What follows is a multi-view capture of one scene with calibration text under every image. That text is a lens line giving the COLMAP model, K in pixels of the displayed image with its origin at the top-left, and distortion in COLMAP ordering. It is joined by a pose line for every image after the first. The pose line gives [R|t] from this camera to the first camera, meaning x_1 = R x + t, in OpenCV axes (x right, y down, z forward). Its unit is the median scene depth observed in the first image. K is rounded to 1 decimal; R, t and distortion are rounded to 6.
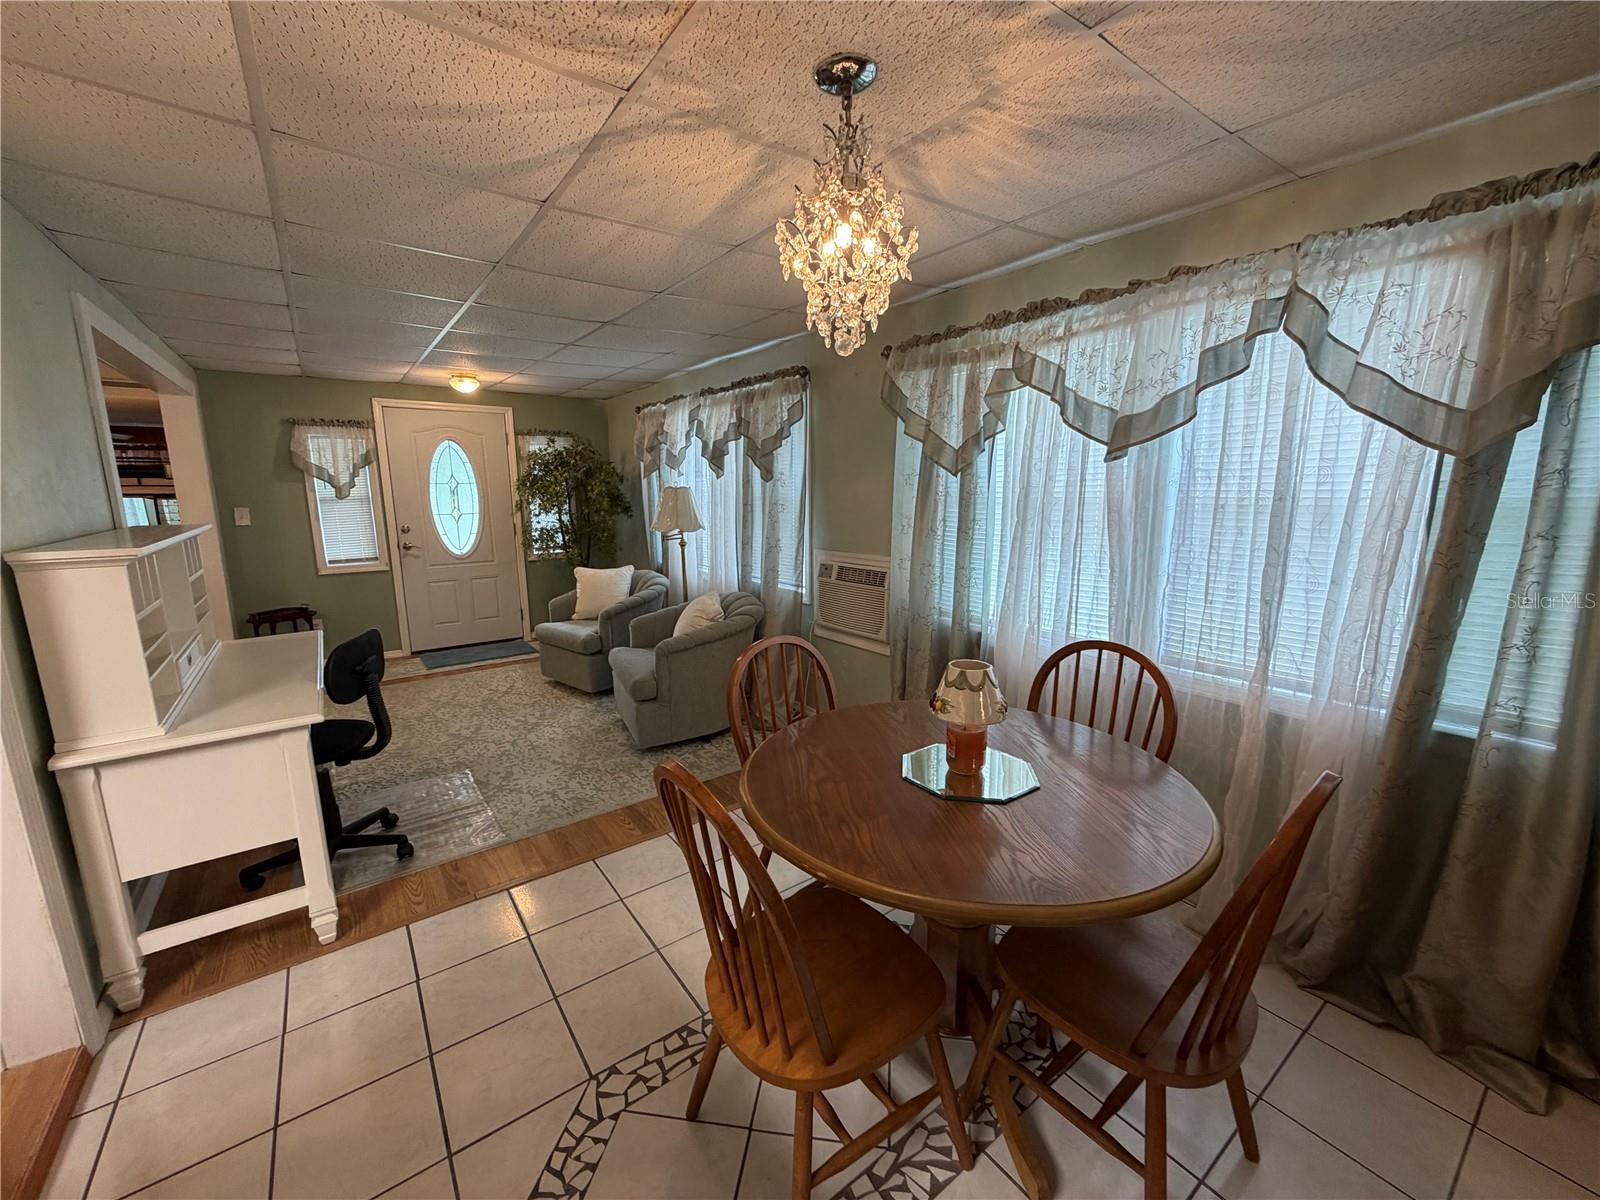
lens RADIAL K [[636.4, 0, 801.1], [0, 636.4, 607.4], [0, 0, 1]] dist [-0.000026, -0.000498]
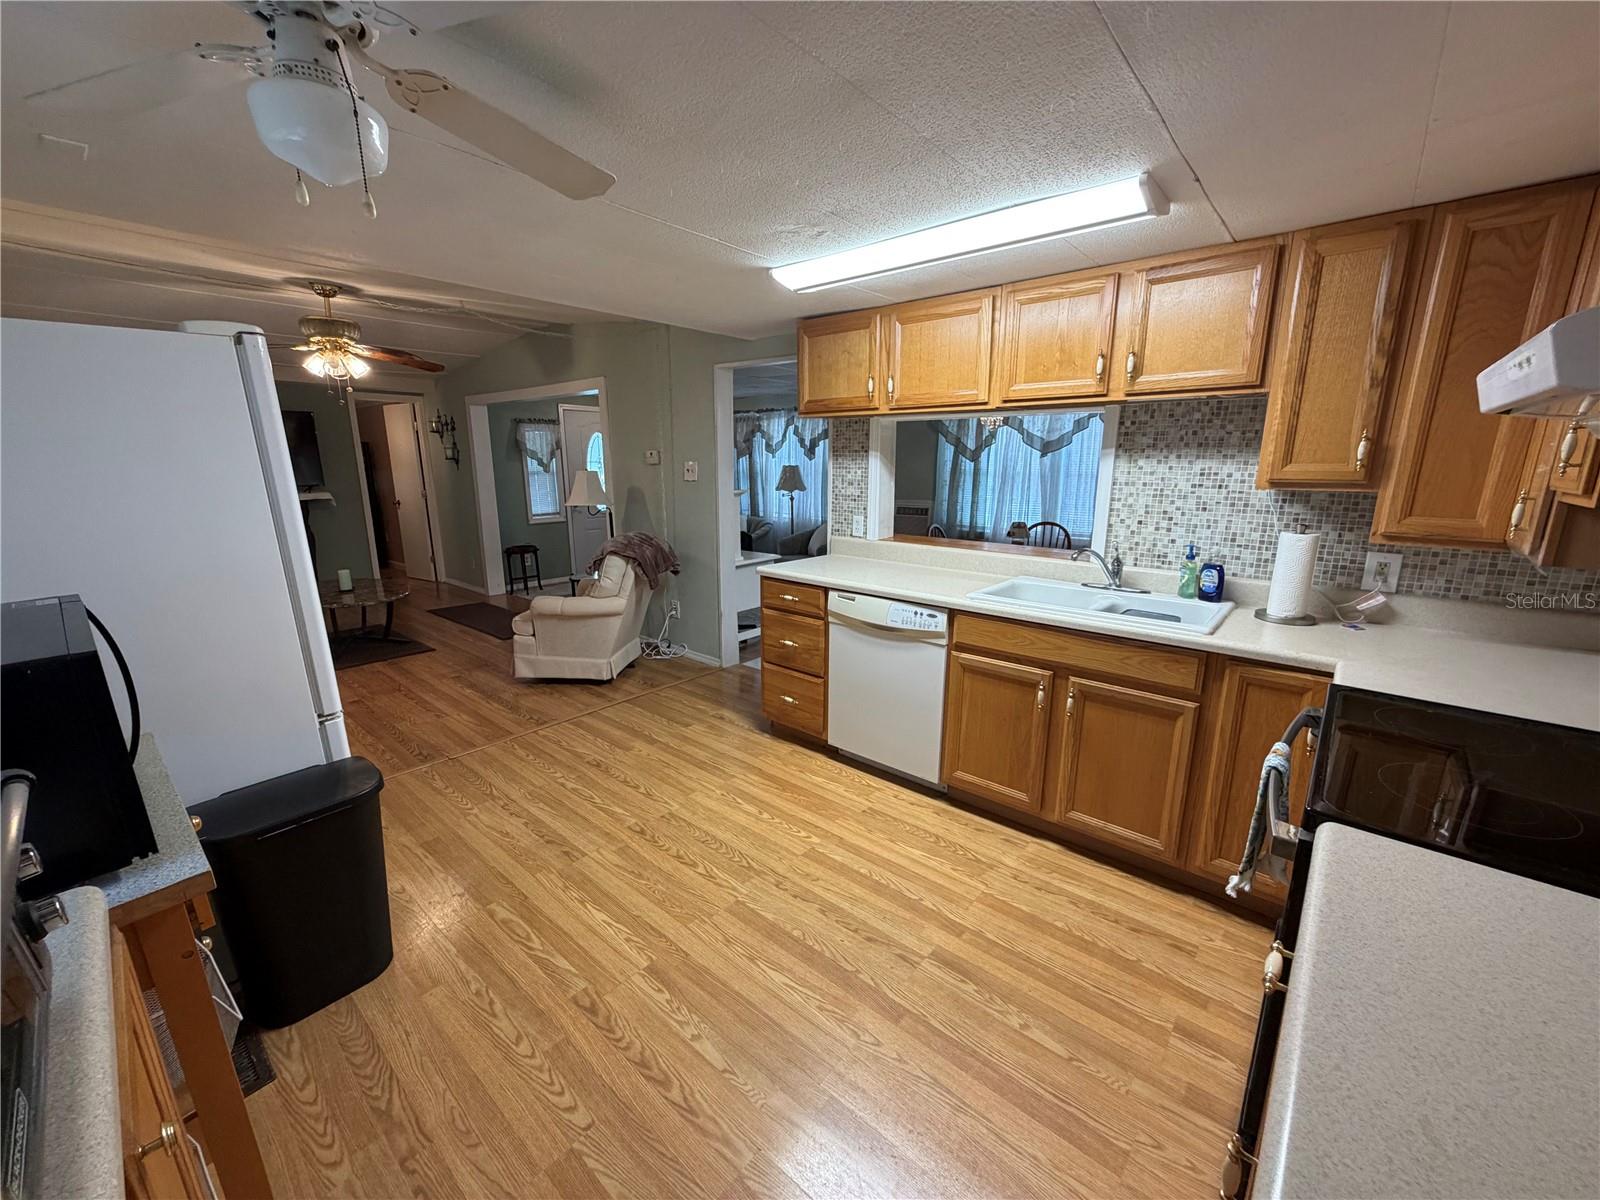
lens RADIAL K [[636.4, 0, 792.6], [0, 636.4, 612.0], [0, 0, 1]] dist [-0.000026, -0.000498]
pose [[0.975548, -0.047561, 0.214580, -0.585981], [0.037453, 0.998000, 0.050933, 0.124078], [-0.216573, -0.041651, 0.975377, -0.722942]]
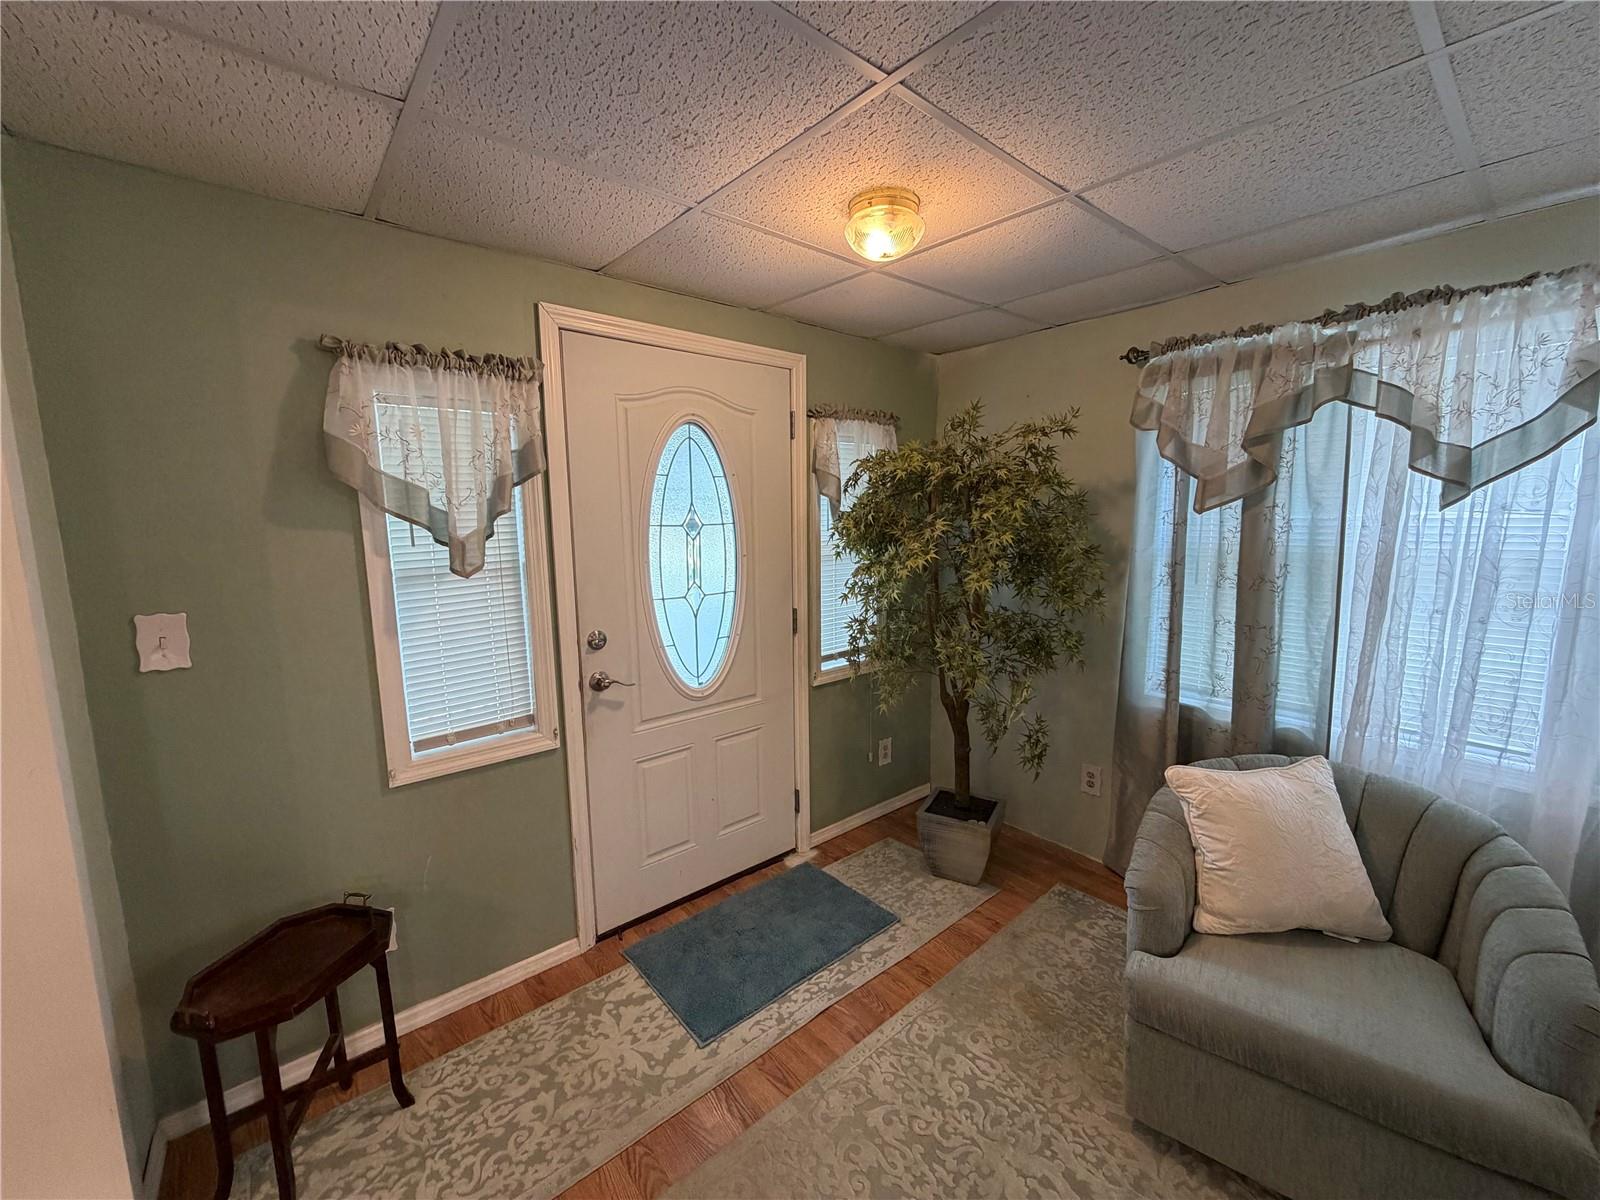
lens RADIAL K [[636.4, 0, 801.6], [0, 636.4, 601.7], [0, 0, 1]] dist [-0.000026, -0.000498]
pose [[0.997337, -0.015775, 0.071201, -0.667211], [0.019434, 0.998510, -0.050989, -0.158885], [-0.070291, 0.052237, 0.996158, 0.756599]]
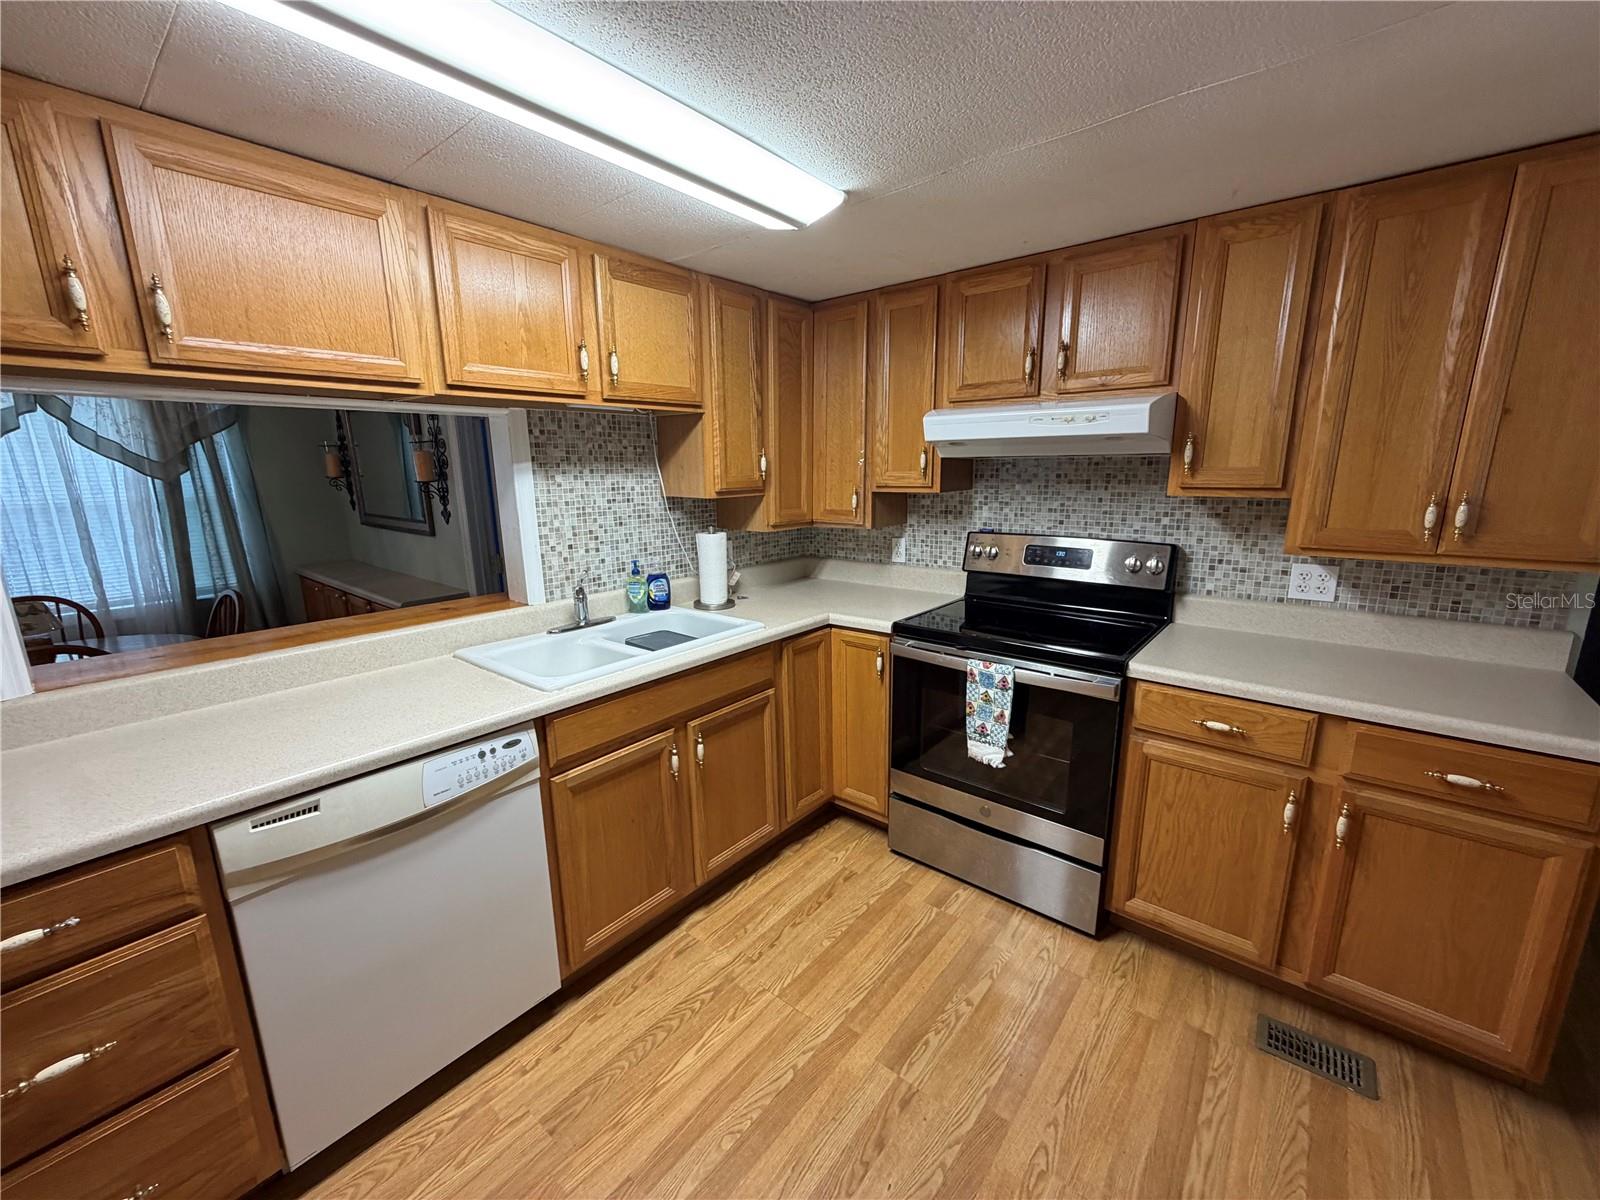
lens RADIAL K [[636.4, 0, 802.8], [0, 636.4, 606.7], [0, 0, 1]] dist [-0.000026, -0.000498]
pose [[-0.251627, -0.200962, 0.946730, -0.693574], [0.199583, 0.946405, 0.253939, 0.028296], [-0.947022, 0.252849, -0.198032, -0.239139]]
